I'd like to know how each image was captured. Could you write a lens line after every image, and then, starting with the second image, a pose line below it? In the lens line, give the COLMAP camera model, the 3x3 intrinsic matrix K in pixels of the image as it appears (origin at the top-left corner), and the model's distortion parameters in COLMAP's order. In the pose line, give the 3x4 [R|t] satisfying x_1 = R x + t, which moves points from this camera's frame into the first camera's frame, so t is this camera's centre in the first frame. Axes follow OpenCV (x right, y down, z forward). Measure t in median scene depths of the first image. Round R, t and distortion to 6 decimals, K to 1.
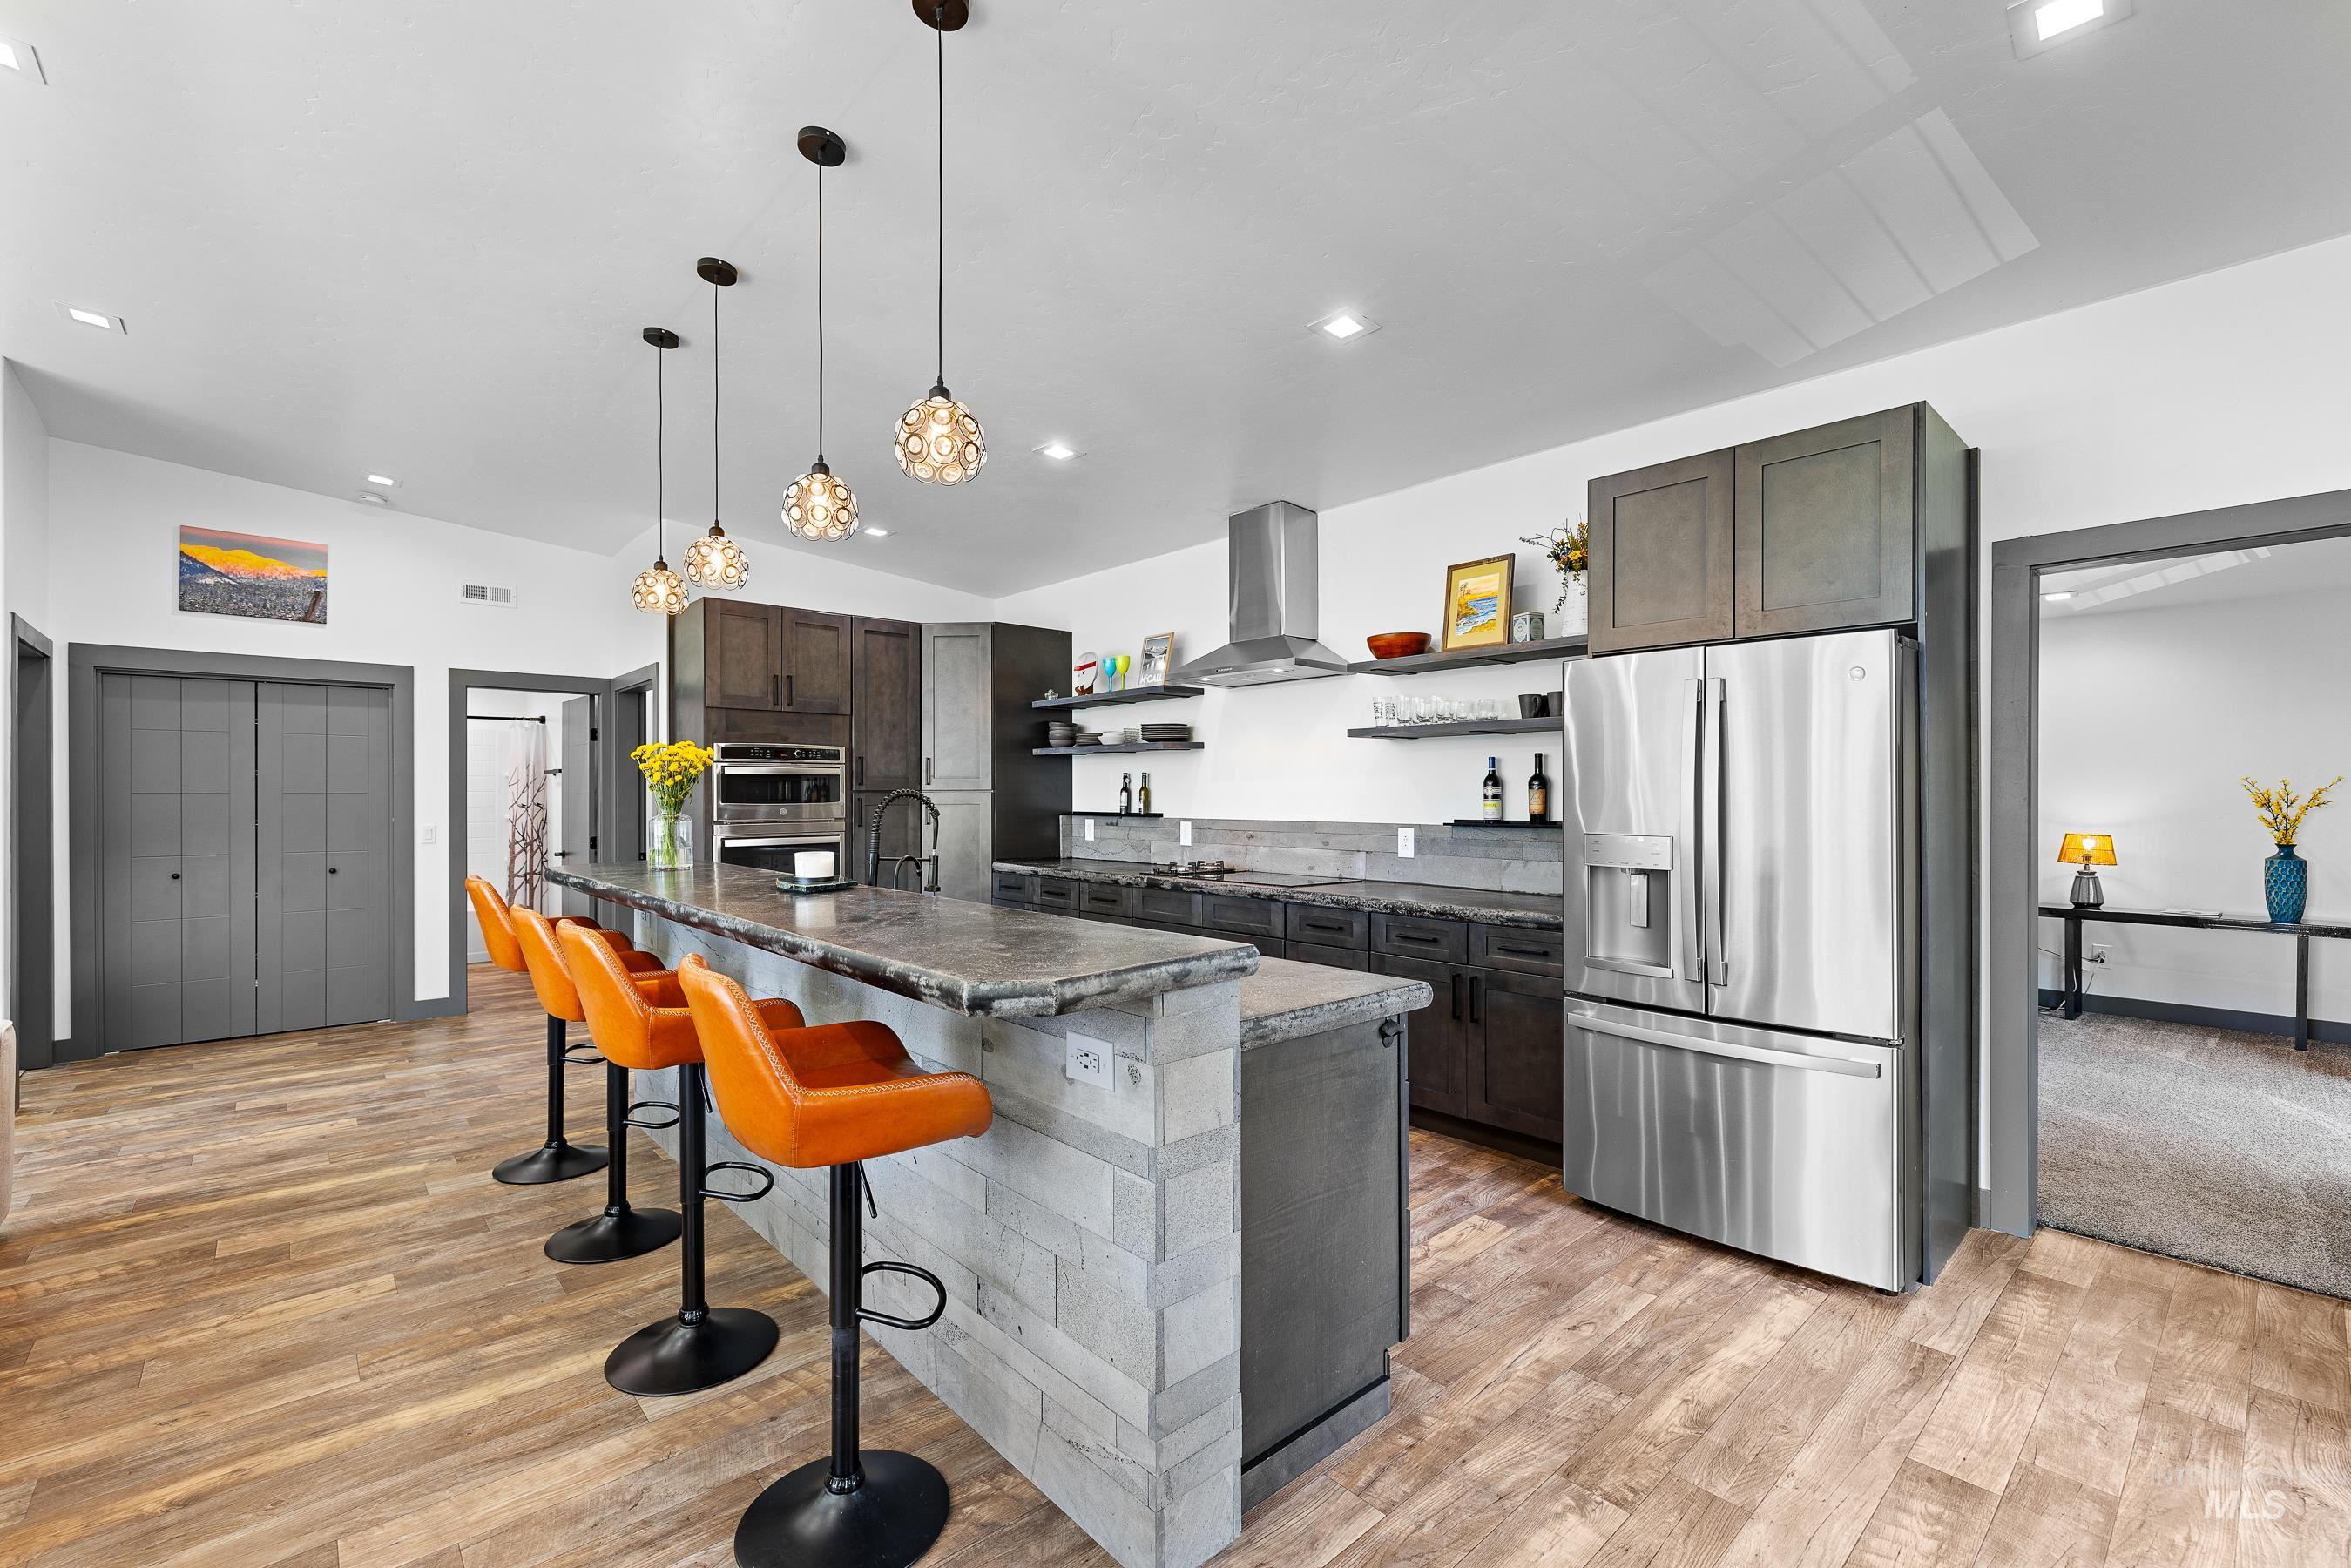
lens RADIAL K [[1006.4, 0, 1179.5], [0, 1006.4, 792.4], [0, 0, 1]] dist [0.000304, 0.000197]
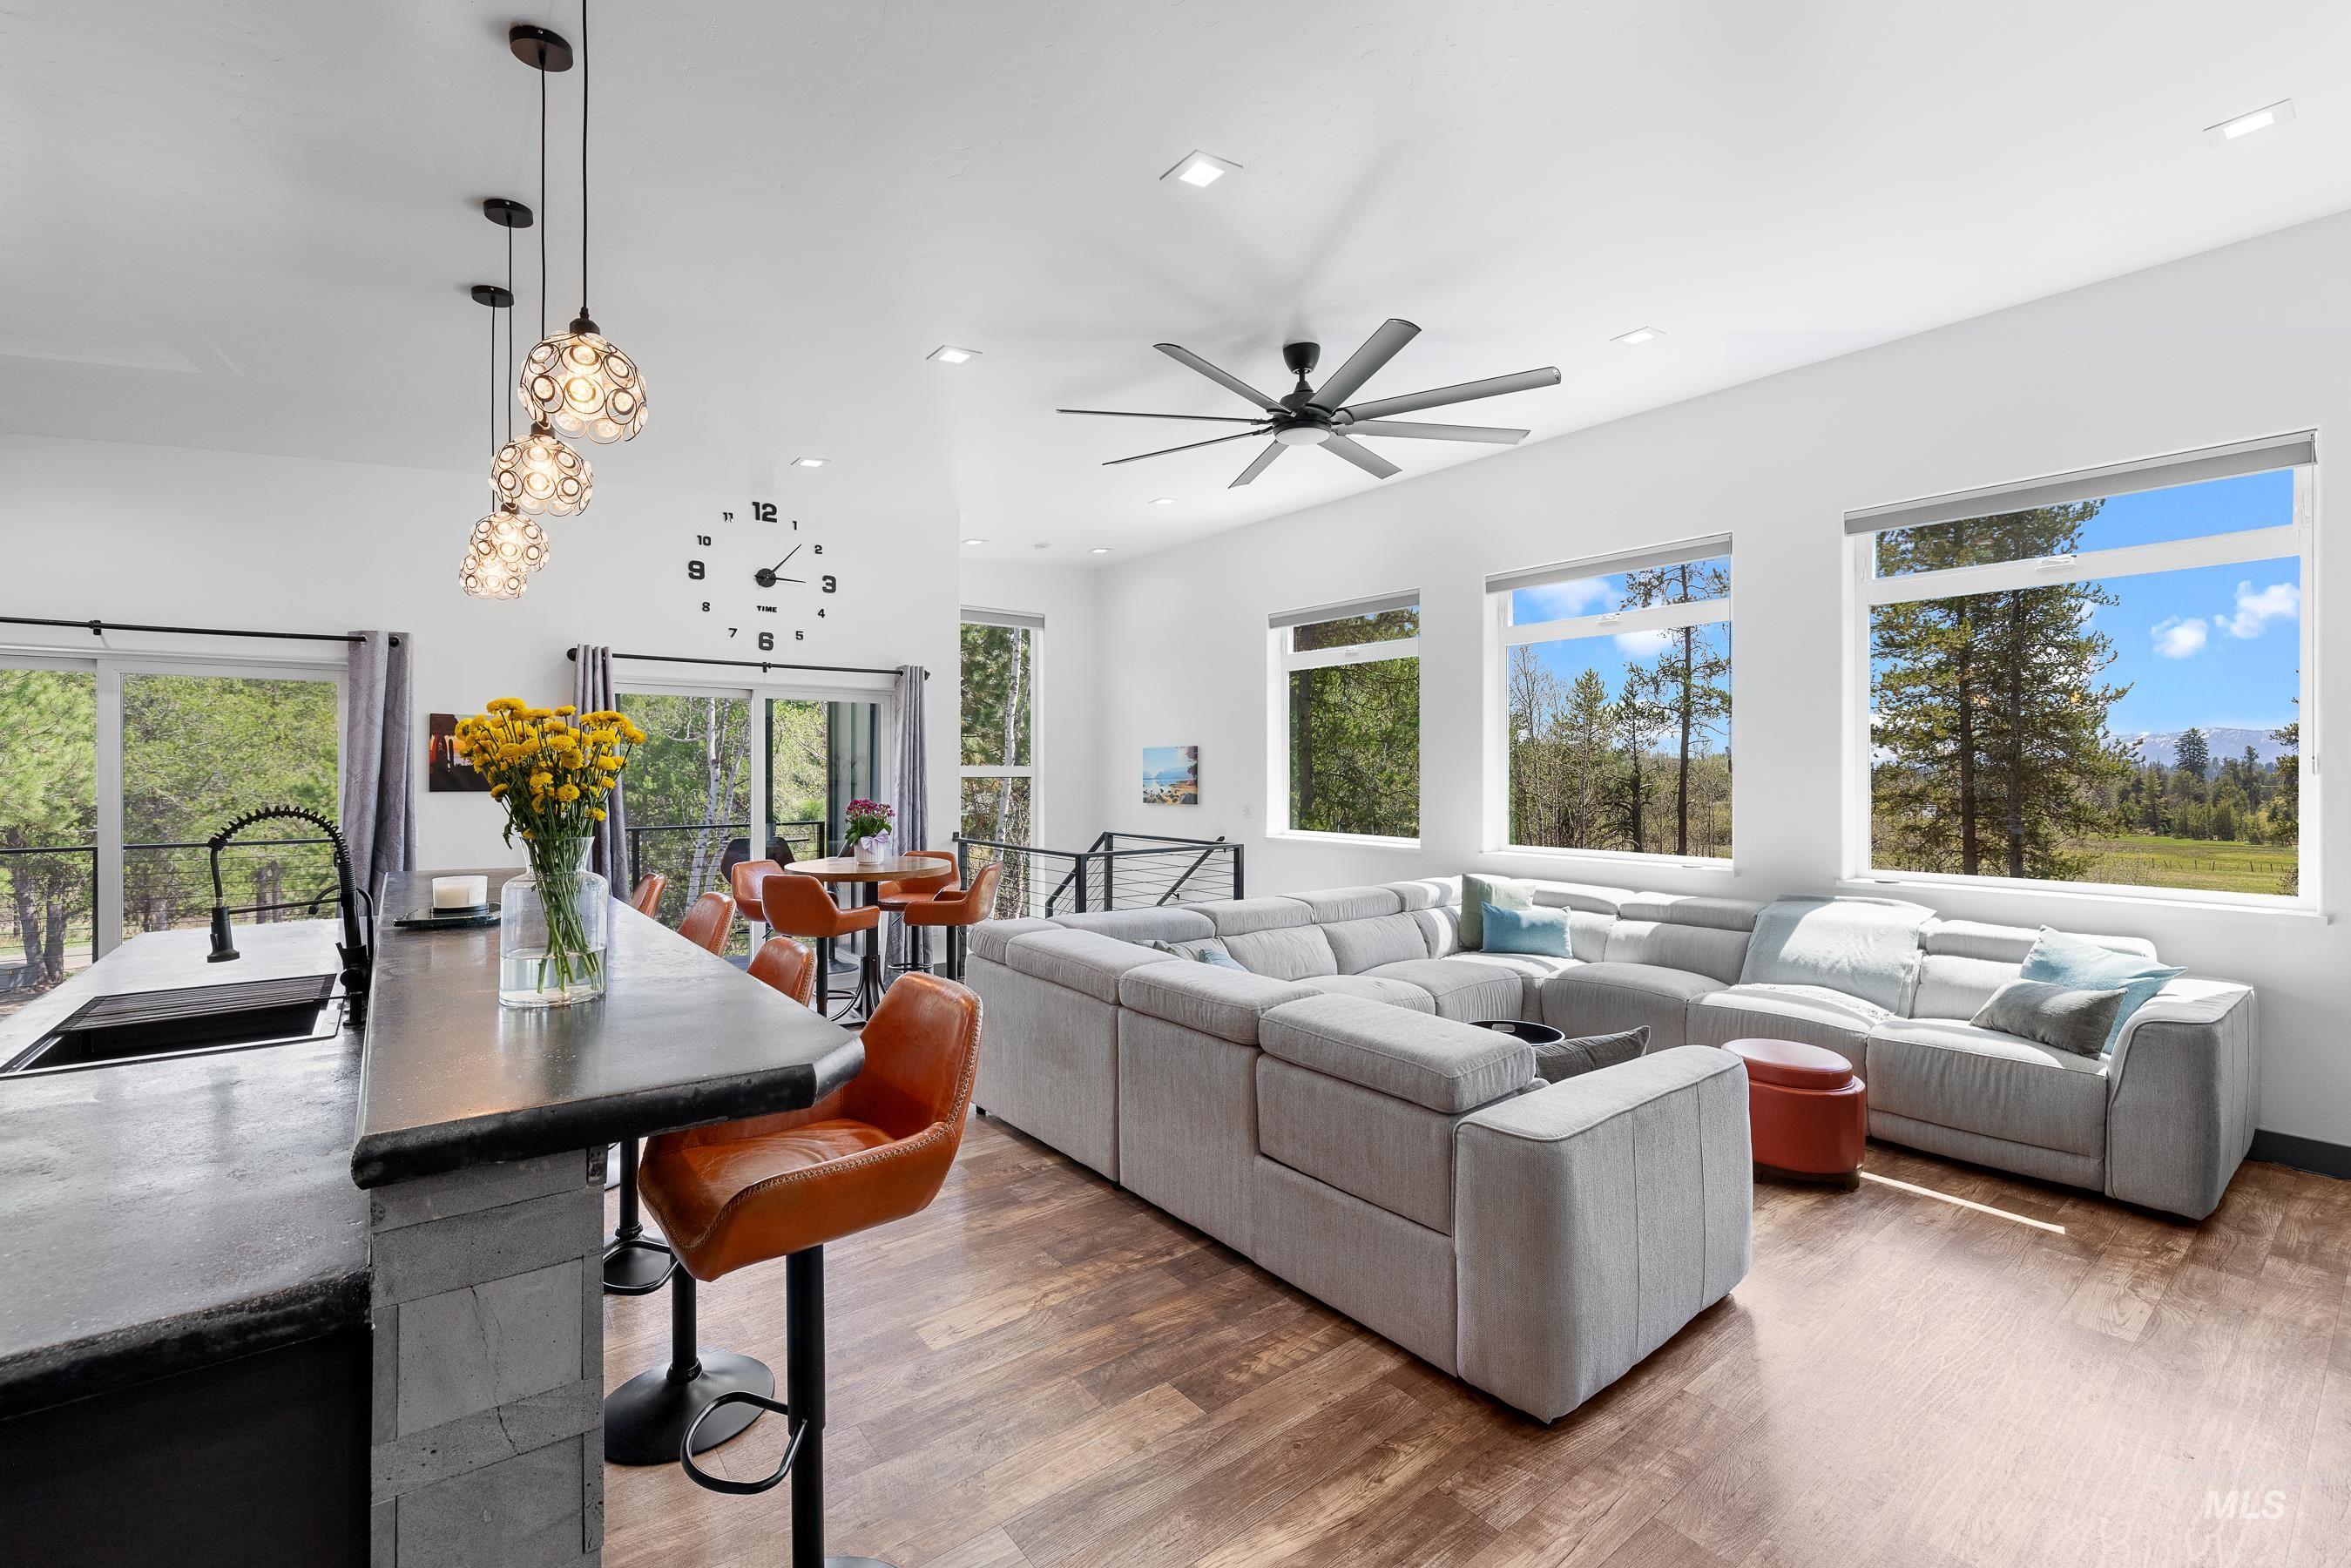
lens RADIAL K [[999.4, 0, 1187.7], [0, 999.4, 767.9], [0, 0, 1]] dist [-0.001755, 0.001382]
pose [[-0.998110, 0.001065, 0.061451, -0.651877], [0.000768, 0.999988, -0.004862, -0.017208], [-0.061456, -0.004806, -0.998098, 1.146895]]
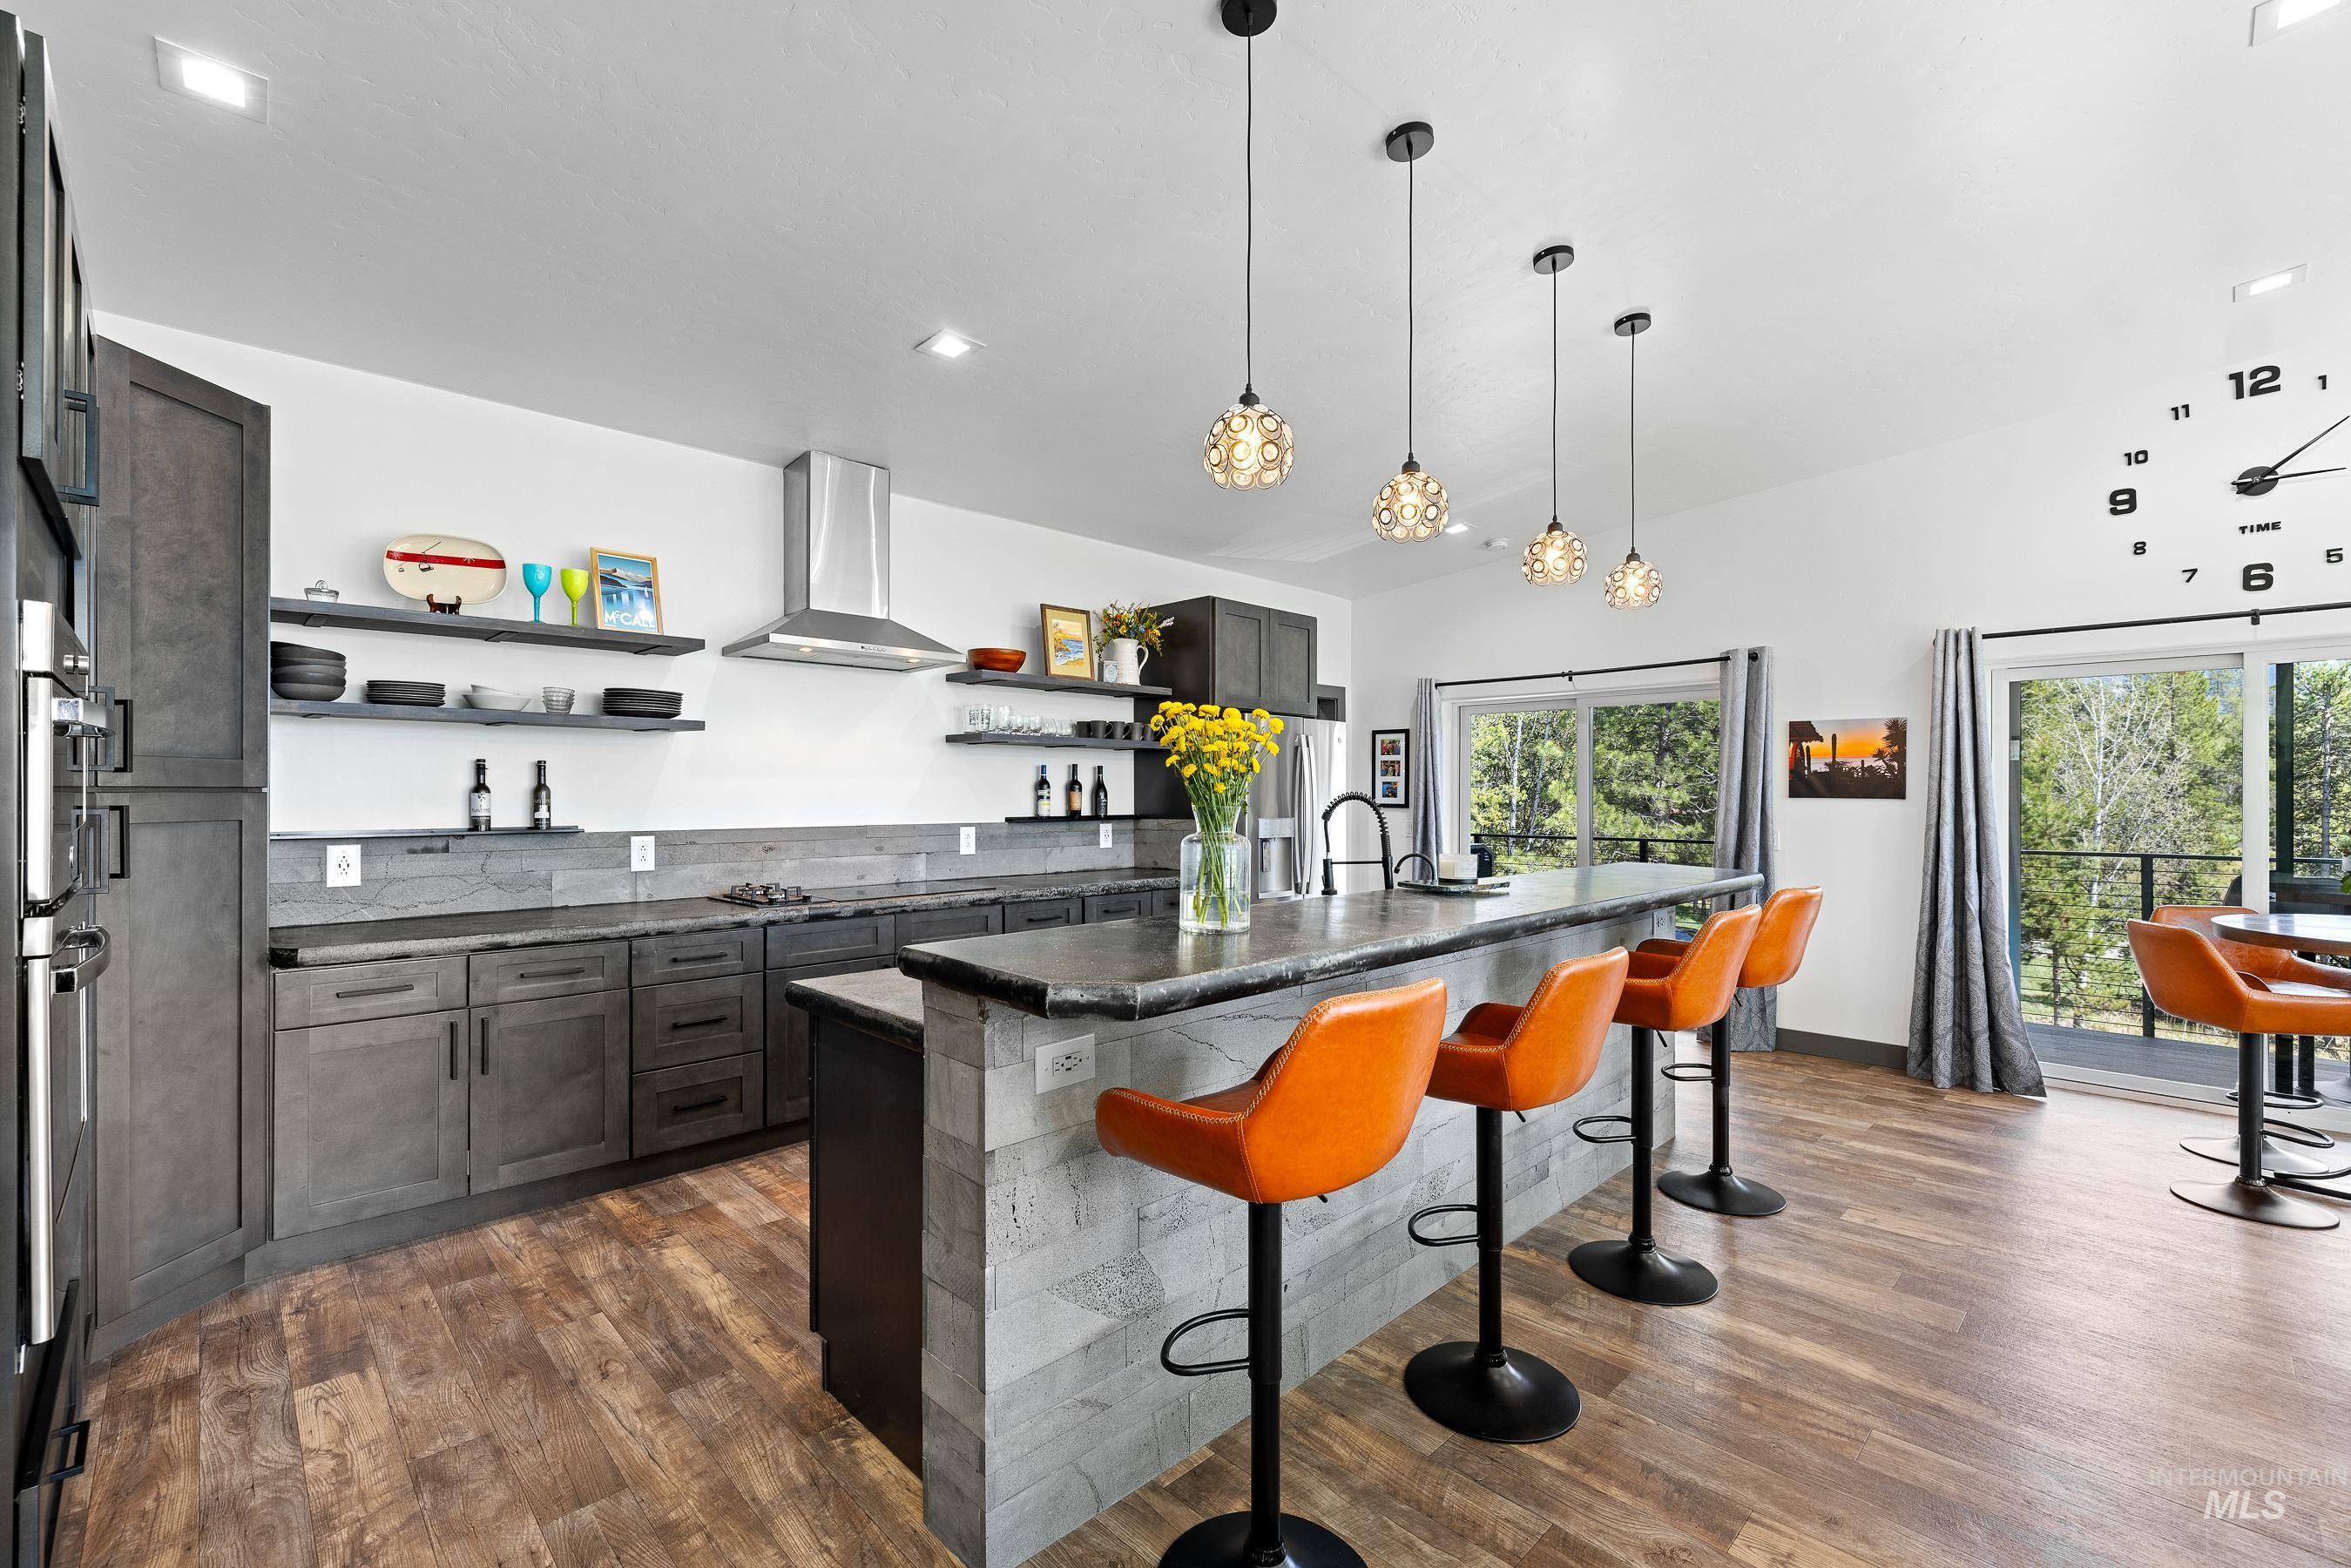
lens RADIAL K [[999.4, 0, 1149.3], [0, 999.4, 795.4], [0, 0, 1]] dist [-0.001755, 0.001382]
pose [[-0.029850, -0.002136, 0.999552, -0.863886], [-0.001092, 0.999997, 0.002104, -0.000813], [-0.999554, -0.001029, -0.029852, 0.855088]]
